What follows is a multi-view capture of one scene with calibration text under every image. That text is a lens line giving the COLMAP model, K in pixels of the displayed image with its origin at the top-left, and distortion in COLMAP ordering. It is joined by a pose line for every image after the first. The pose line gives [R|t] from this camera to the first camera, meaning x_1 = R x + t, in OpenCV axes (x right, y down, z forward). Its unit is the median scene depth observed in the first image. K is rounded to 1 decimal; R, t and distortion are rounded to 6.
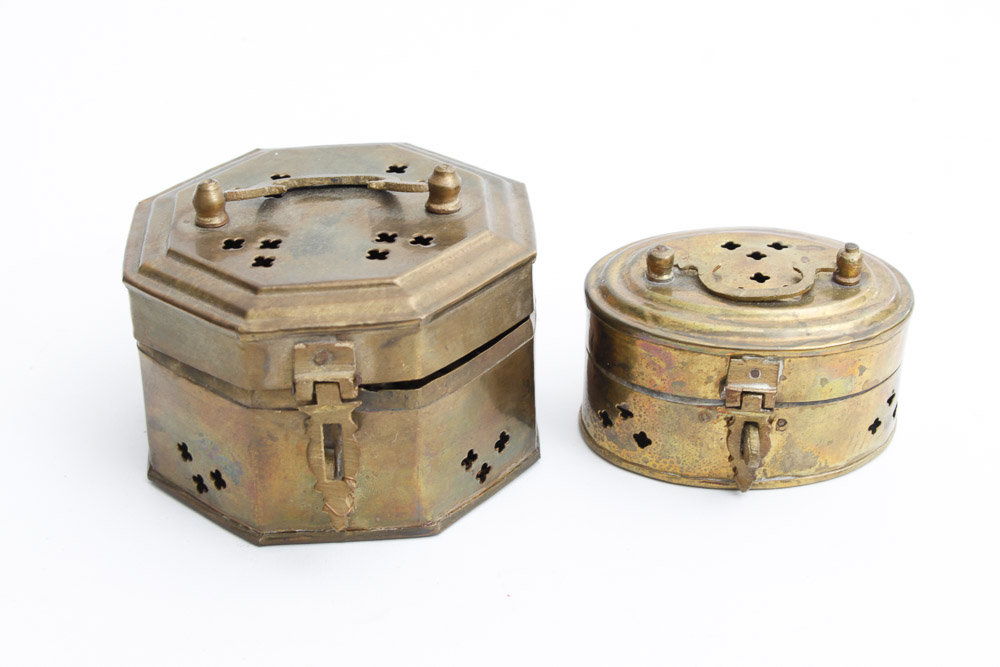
lens RADIAL K [[2215.8, 0, 501.2], [0, 2215.8, 333.3], [0, 0, 1]] dist [0.063080, 0.000000]
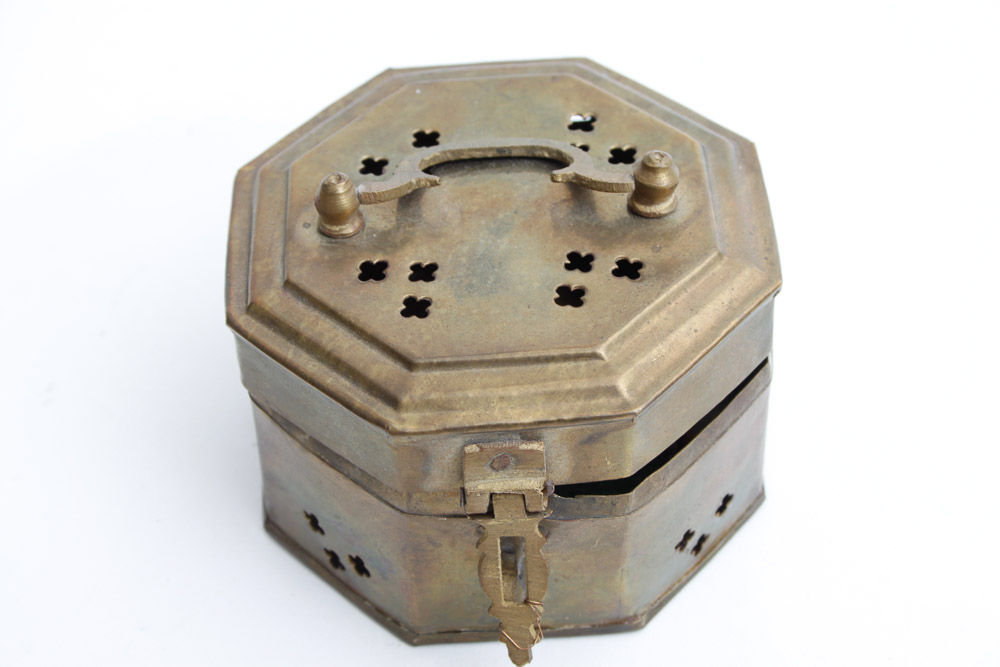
lens RADIAL K [[2118.3, 0, 498.3], [0, 2118.3, 334.1], [0, 0, 1]] dist [0.123965, 0.000000]
pose [[0.999827, 0.002956, -0.018354, -0.066243], [0.002435, 0.957951, 0.286922, -0.224985], [0.018431, -0.286917, 0.957778, 0.317575]]
